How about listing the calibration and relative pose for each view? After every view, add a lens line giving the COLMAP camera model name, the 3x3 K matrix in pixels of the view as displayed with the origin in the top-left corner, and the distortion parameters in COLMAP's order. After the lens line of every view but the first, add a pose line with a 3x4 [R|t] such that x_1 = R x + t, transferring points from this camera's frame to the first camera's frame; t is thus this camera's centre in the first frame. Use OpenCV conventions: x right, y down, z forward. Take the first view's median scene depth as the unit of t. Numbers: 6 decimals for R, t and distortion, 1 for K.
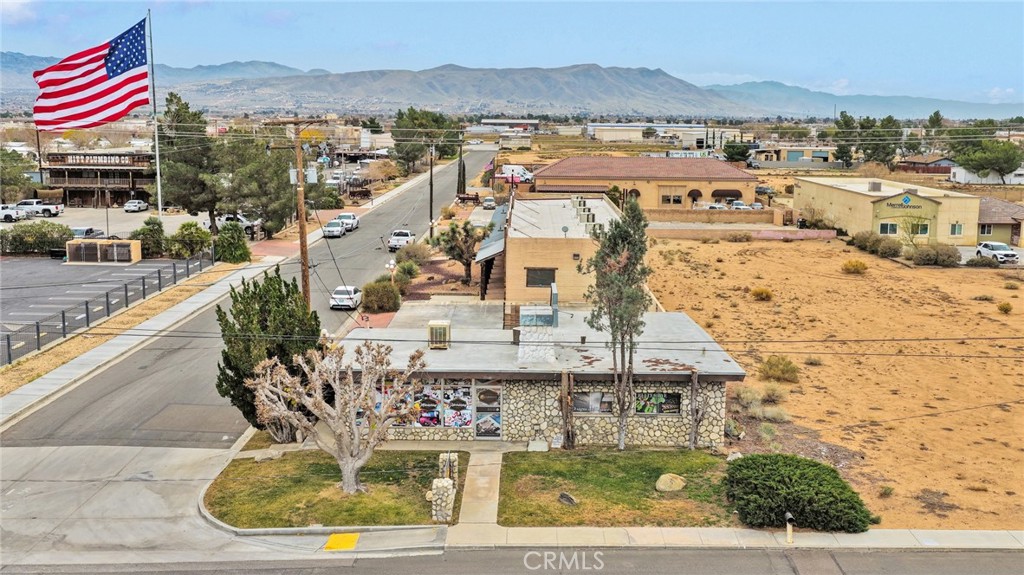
lens RADIAL K [[1084.3, 0, 497.4], [0, 1084.3, 231.1], [0, 0, 1]] dist [-0.010010, 0.001503]
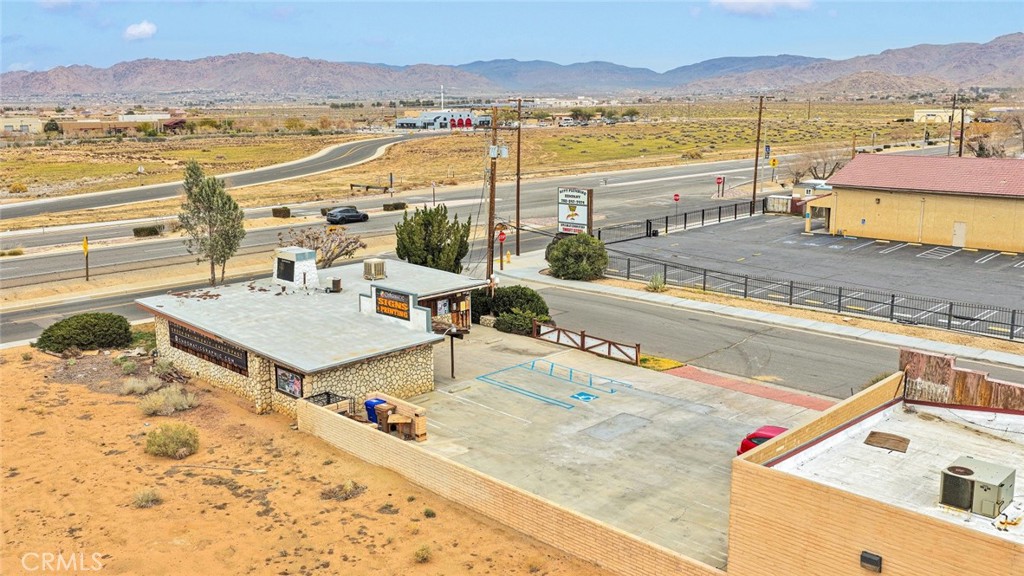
lens RADIAL K [[882.6, 0, 487.0], [0, 882.6, 287.2], [0, 0, 1]] dist [-0.001978, 0.002621]
pose [[-0.688747, 0.148556, -0.709618, 0.610483], [-0.070741, 0.960341, 0.269705, -0.181307], [0.721542, 0.235958, -0.650923, 1.764323]]
